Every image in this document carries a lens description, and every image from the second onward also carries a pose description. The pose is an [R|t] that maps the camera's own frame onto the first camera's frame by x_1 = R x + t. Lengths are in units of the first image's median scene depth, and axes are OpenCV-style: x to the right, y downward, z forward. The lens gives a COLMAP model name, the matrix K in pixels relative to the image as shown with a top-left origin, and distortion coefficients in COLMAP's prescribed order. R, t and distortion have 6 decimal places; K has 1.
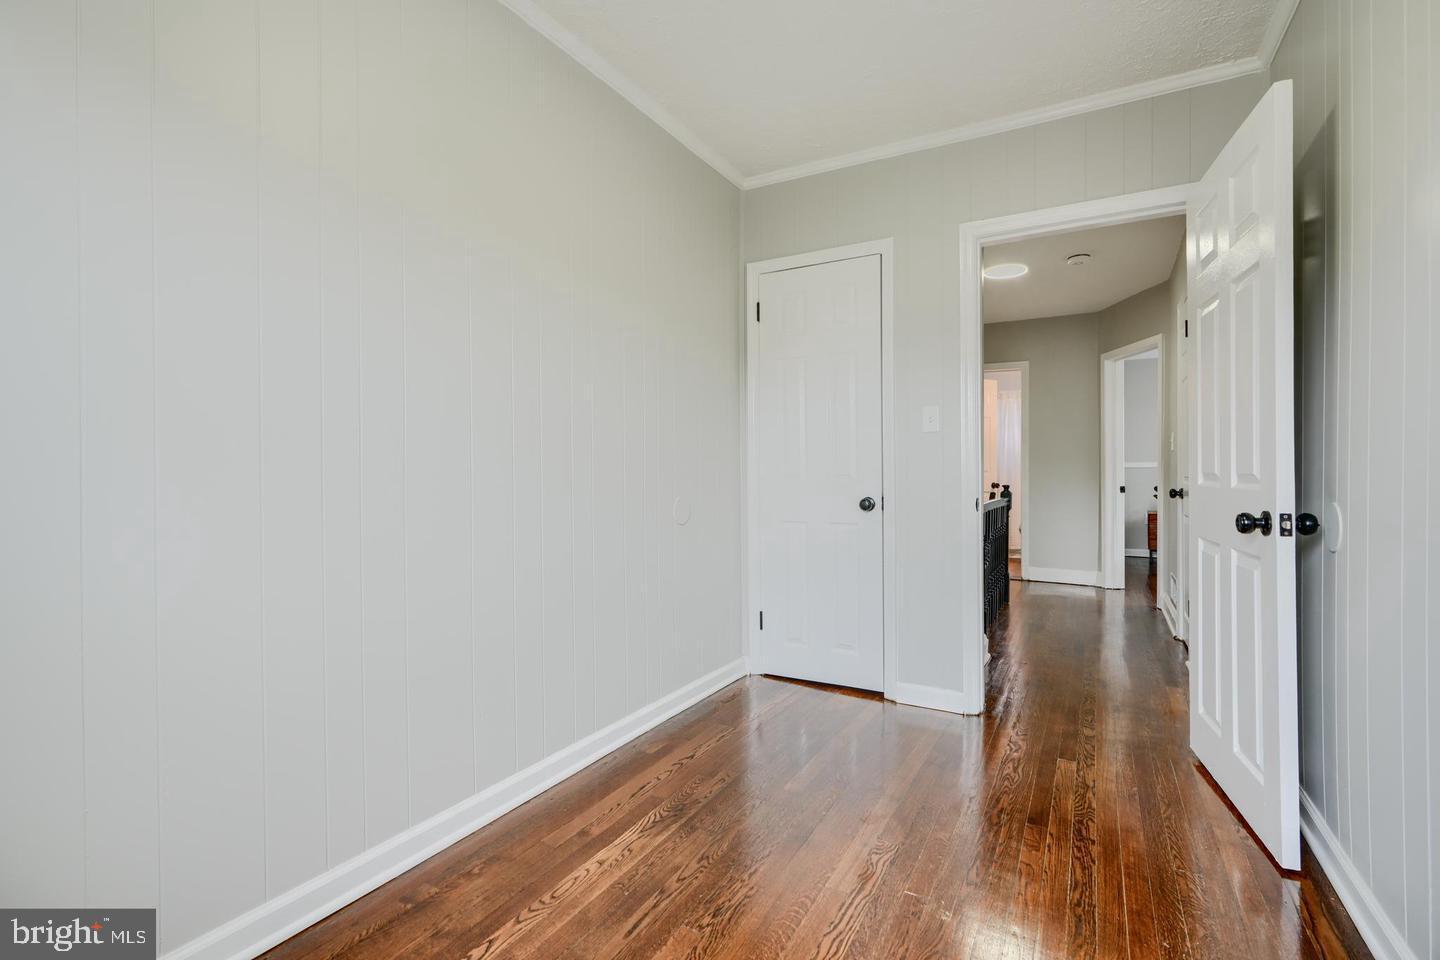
lens RADIAL K [[643.0, 0, 715.3], [0, 643.0, 477.1], [0, 0, 1]] dist [-0.002933, 0.000997]
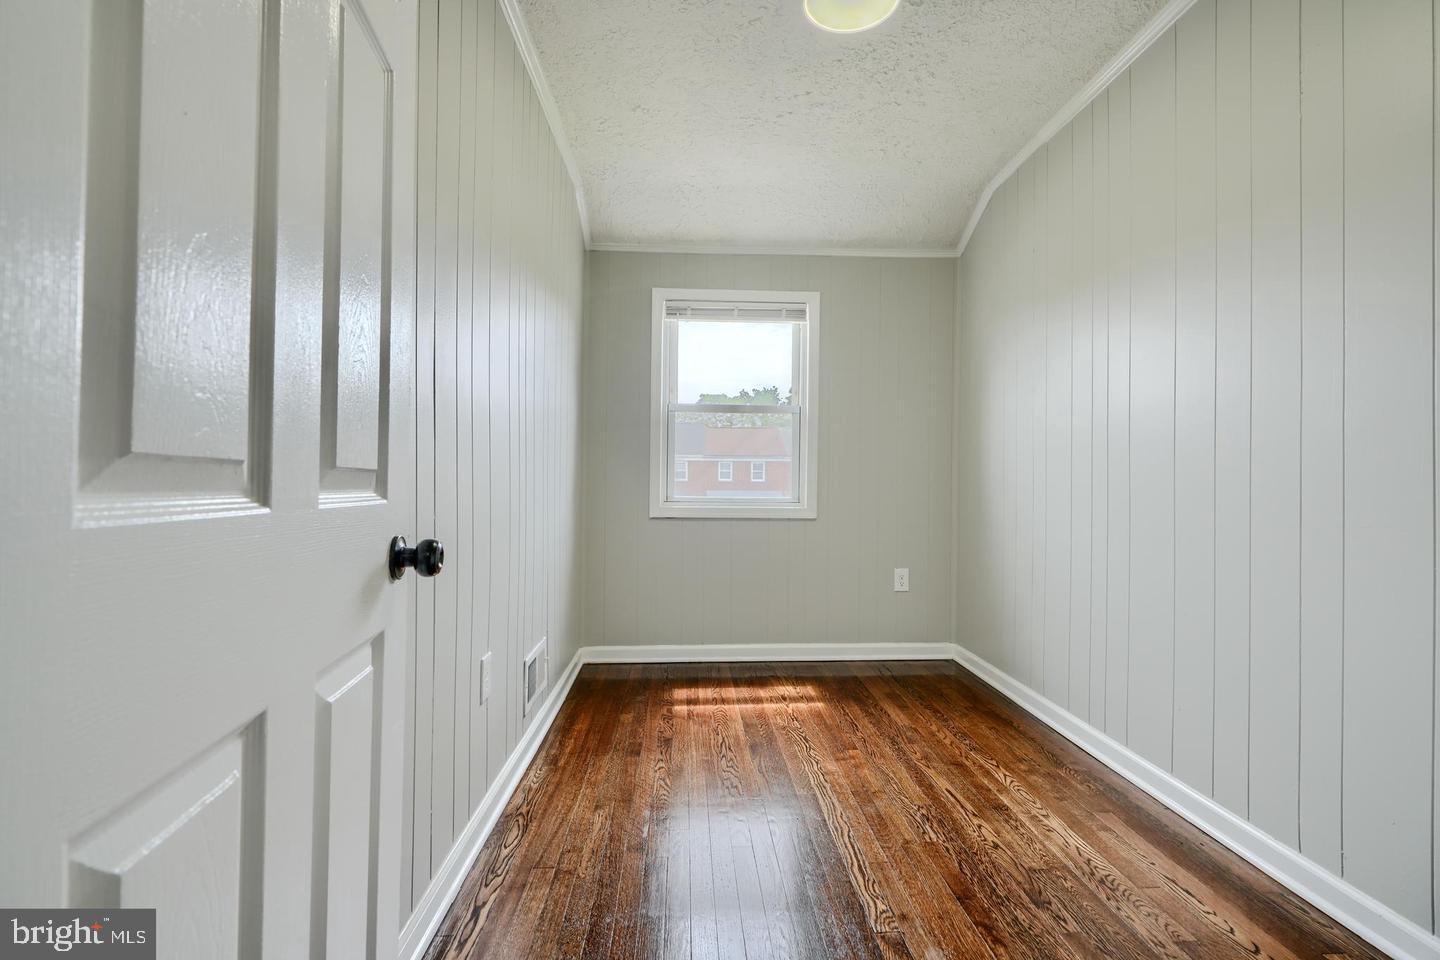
lens RADIAL K [[643.0, 0, 718.0], [0, 643.0, 476.9], [0, 0, 1]] dist [-0.002933, 0.000997]
pose [[-0.833995, -0.006757, -0.551730, 1.262105], [-0.008504, 0.999964, 0.000607, 0.006978], [0.551706, 0.005198, -0.834022, 2.194952]]
